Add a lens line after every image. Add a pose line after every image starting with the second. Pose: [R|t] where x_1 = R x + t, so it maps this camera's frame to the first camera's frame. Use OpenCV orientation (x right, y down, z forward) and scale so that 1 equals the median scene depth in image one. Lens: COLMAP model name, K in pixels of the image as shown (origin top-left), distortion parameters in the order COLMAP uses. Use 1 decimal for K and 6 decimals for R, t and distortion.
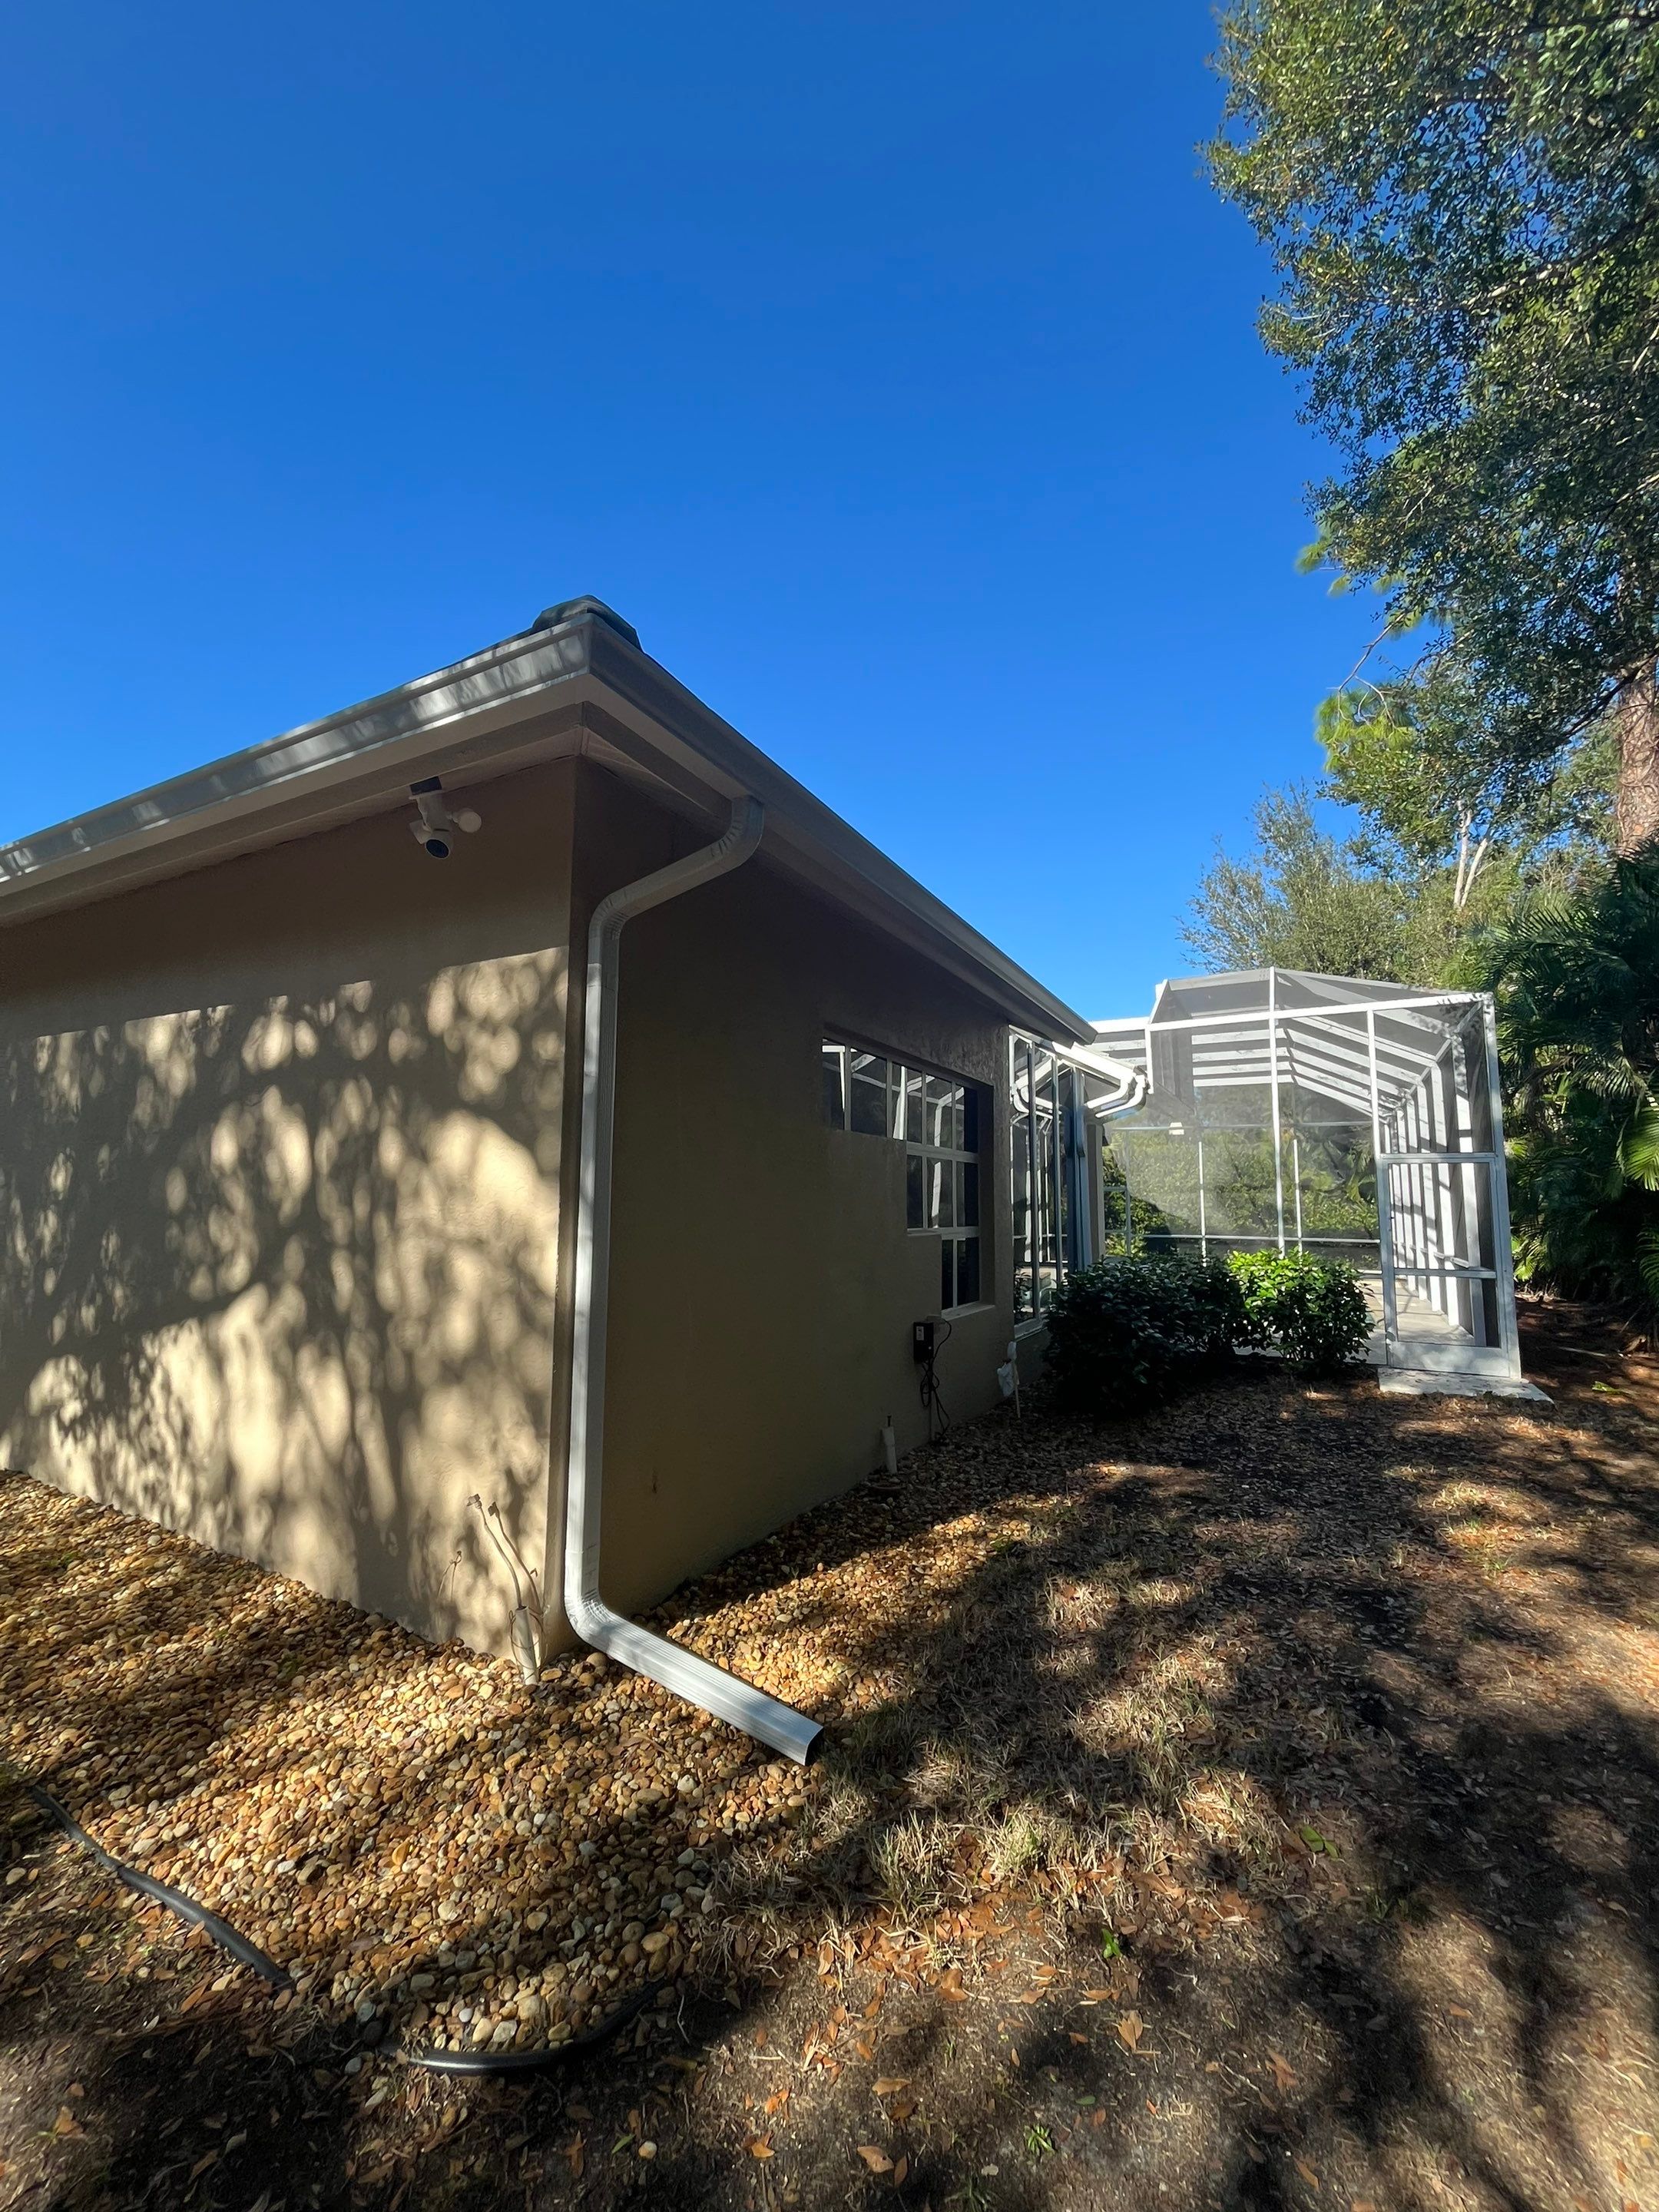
lens RADIAL K [[894.7, 0, 829.1], [0, 894.7, 1101.9], [0, 0, 1]] dist [-0.003727, 0.000538]
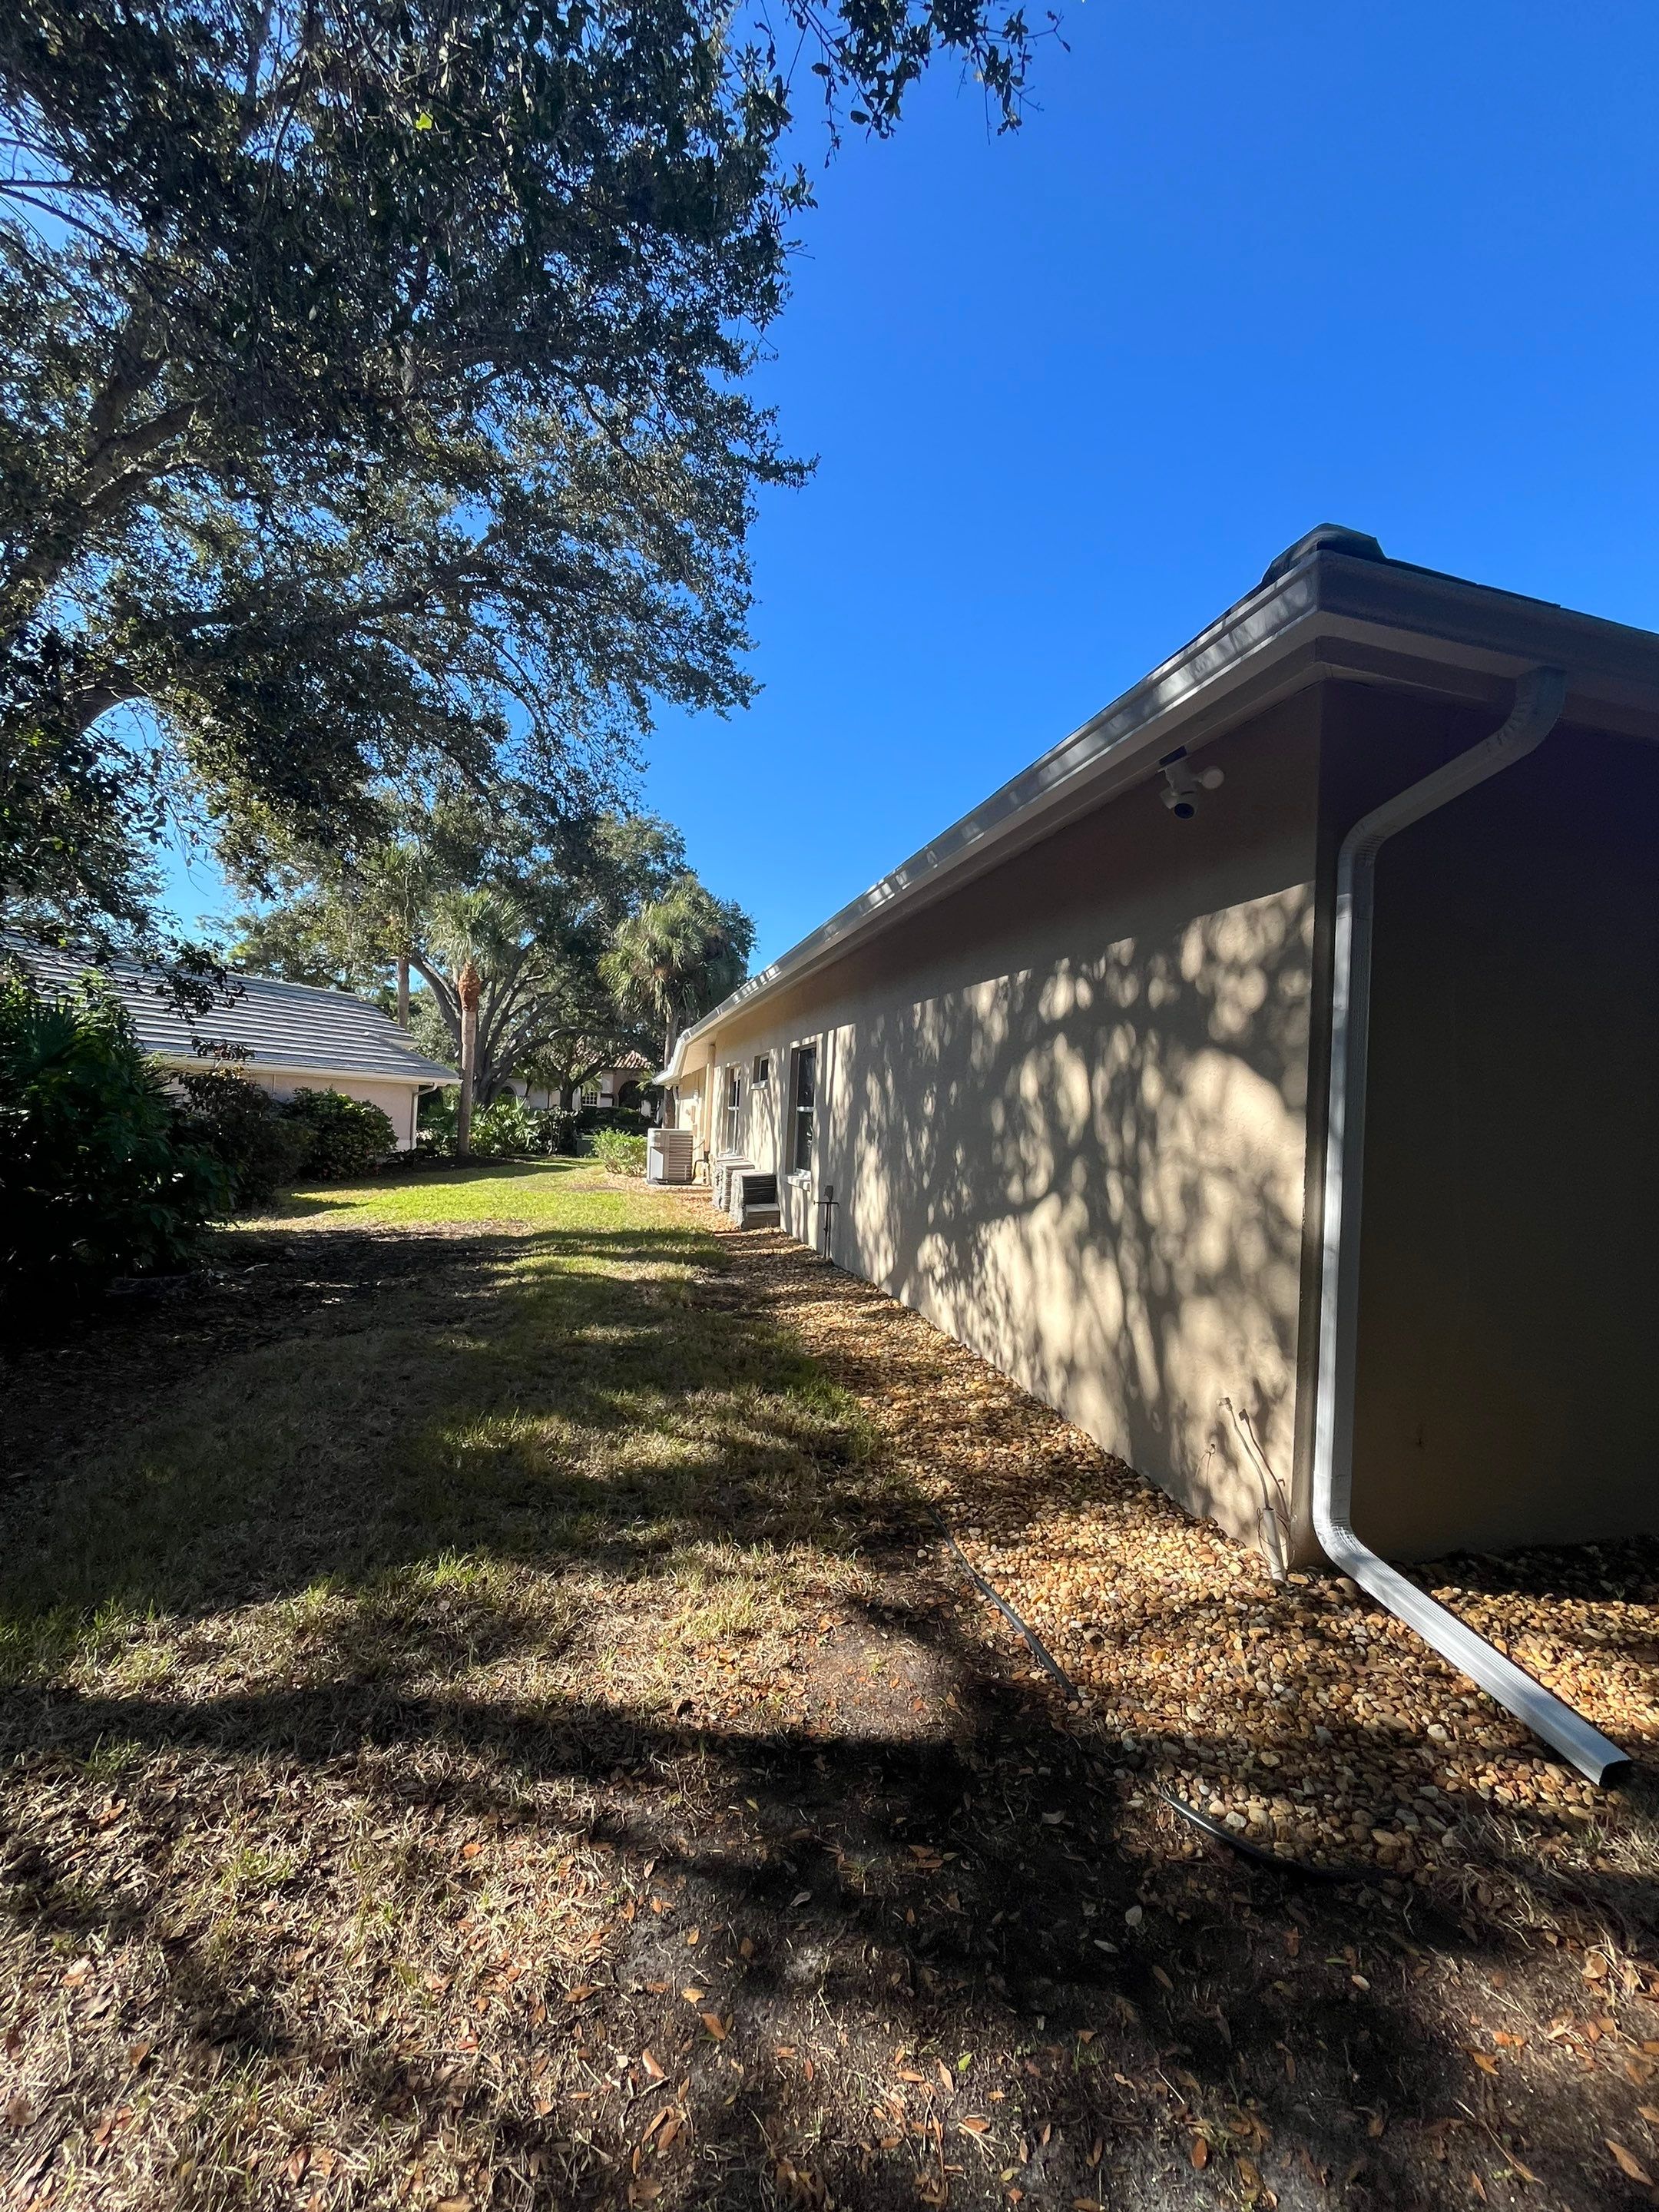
lens RADIAL K [[894.7, 0, 827.8], [0, 894.7, 1106.4], [0, 0, 1]] dist [-0.003727, 0.000538]
pose [[0.681464, 0.017321, -0.731647, 0.073105], [0.039979, 0.997346, 0.060849, -0.007144], [0.730759, -0.070717, 0.678963, -0.088827]]
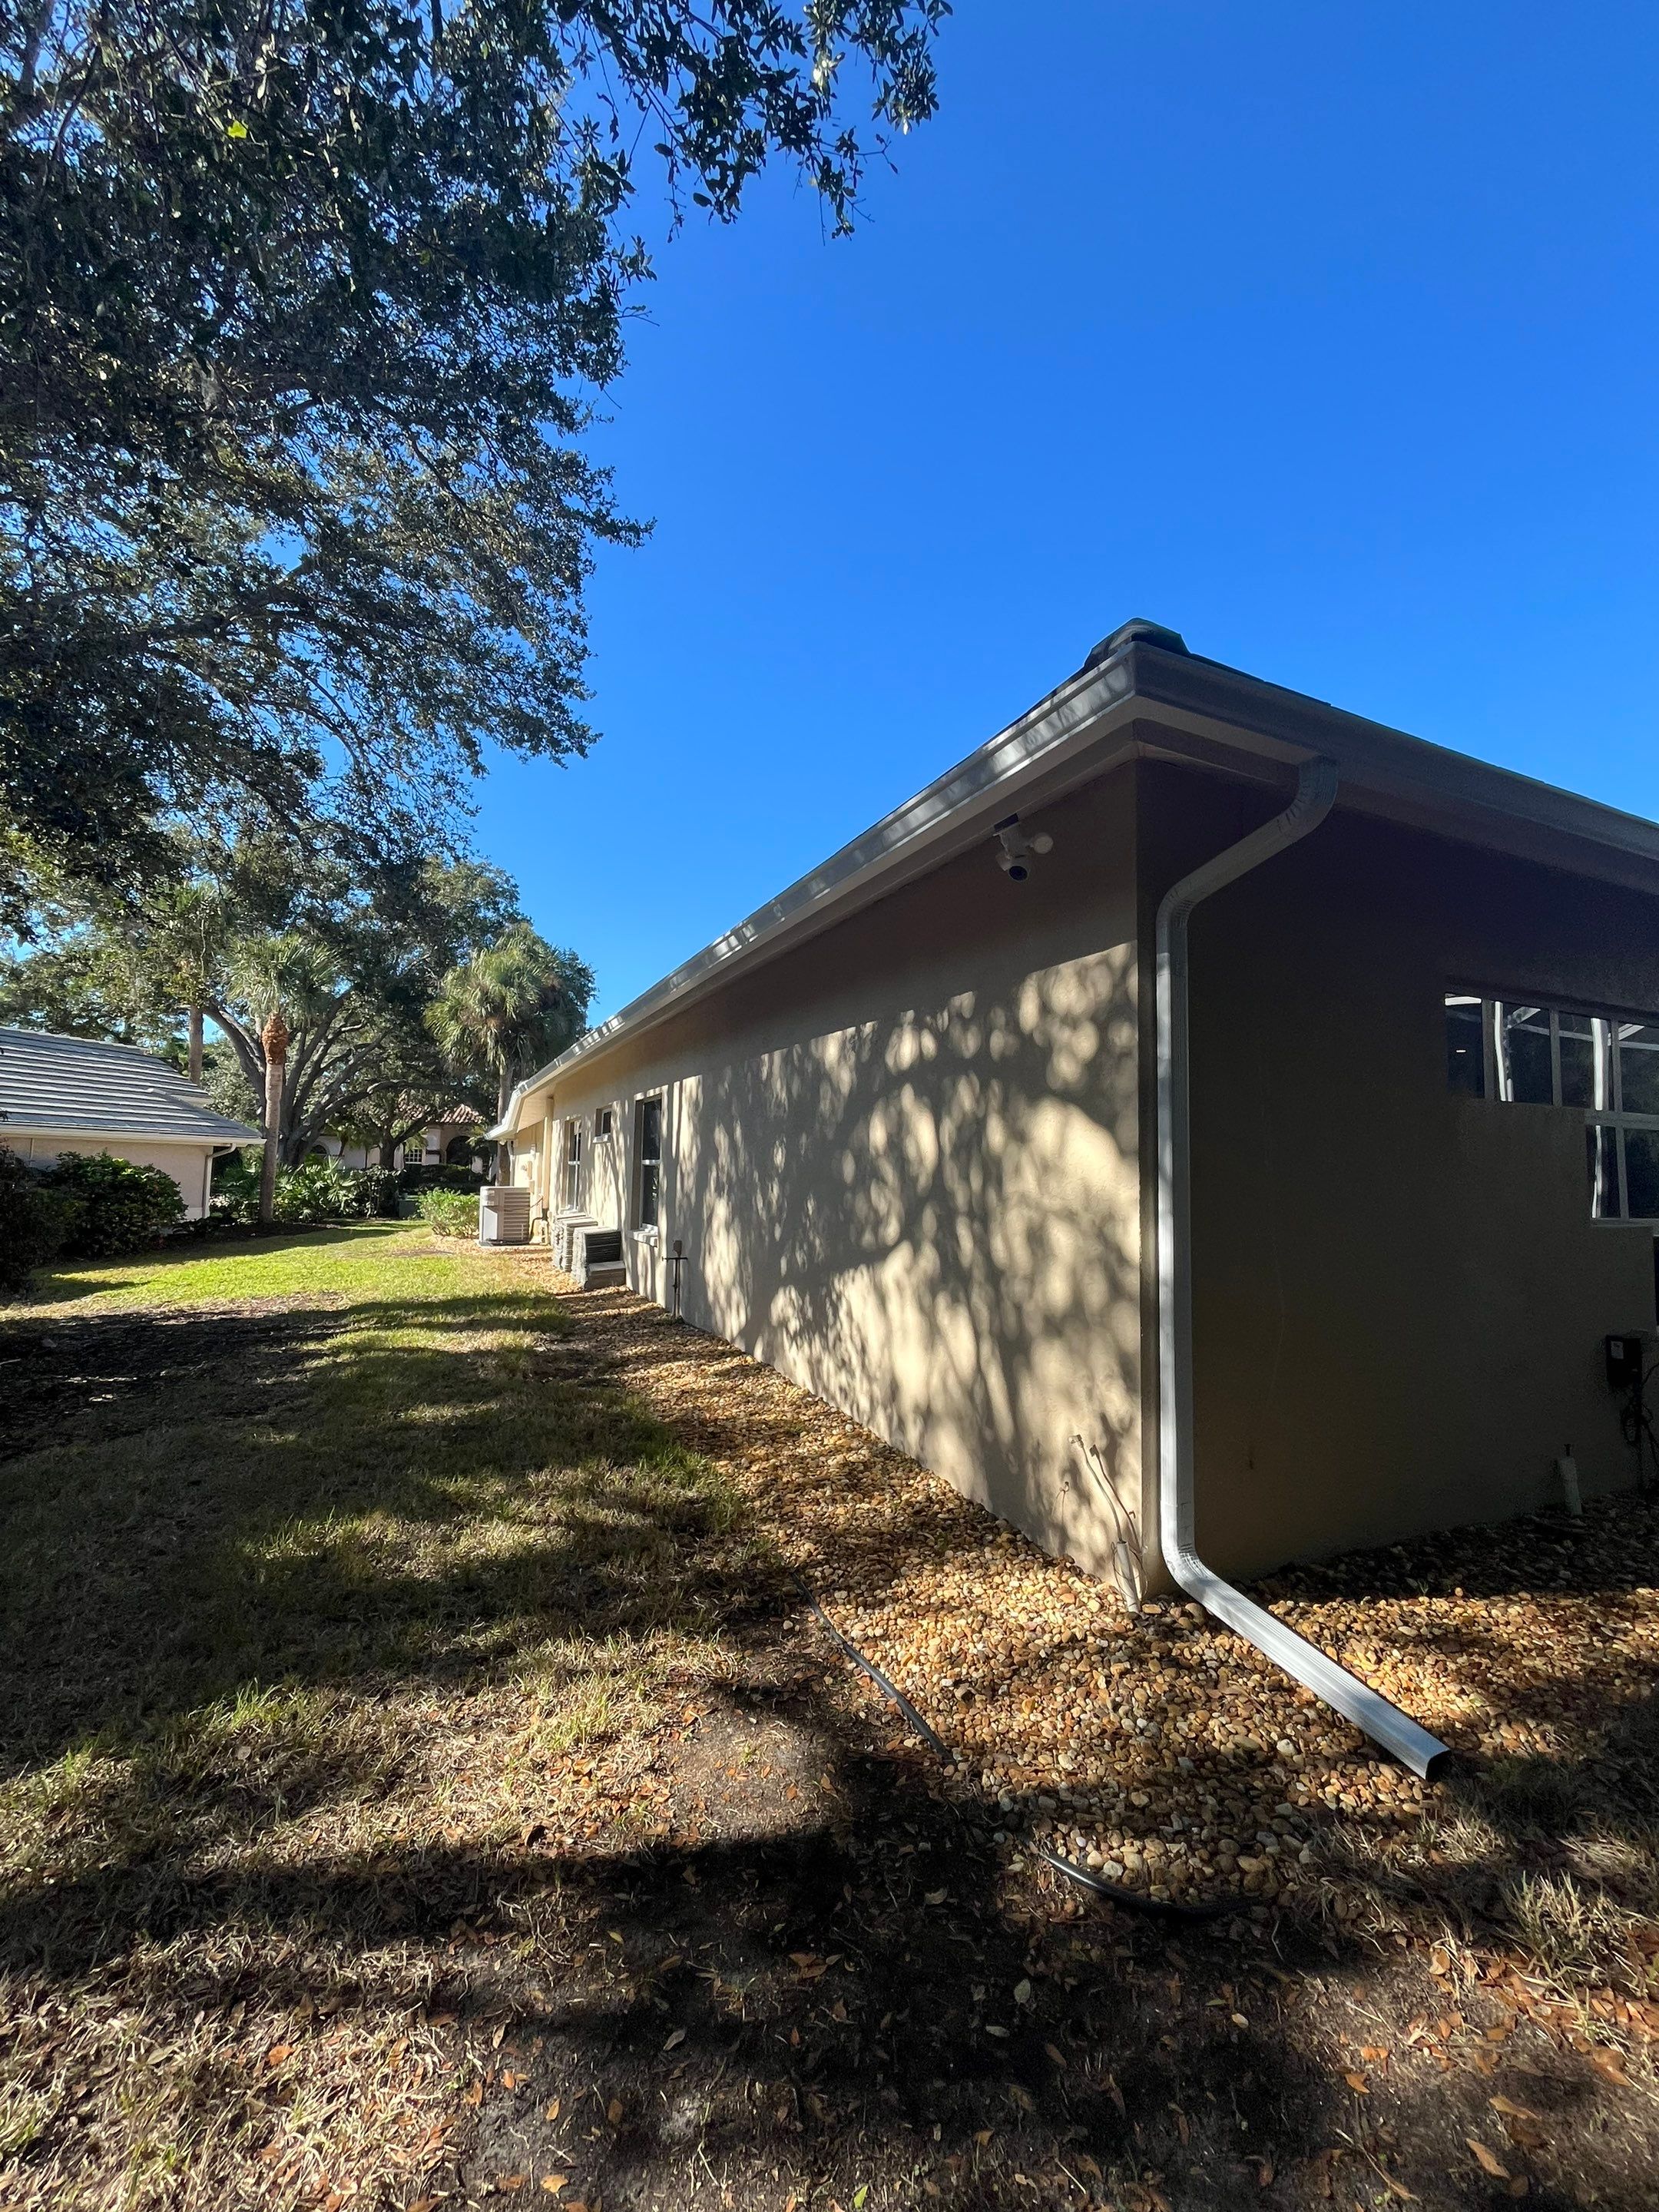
lens RADIAL K [[894.7, 0, 827.6], [0, 894.7, 1106.0], [0, 0, 1]] dist [-0.003727, 0.000538]
pose [[0.797435, -0.034882, -0.602396, 0.052491], [0.053932, 0.998452, 0.013578, -0.011964], [0.600990, -0.043316, 0.798082, -0.085837]]
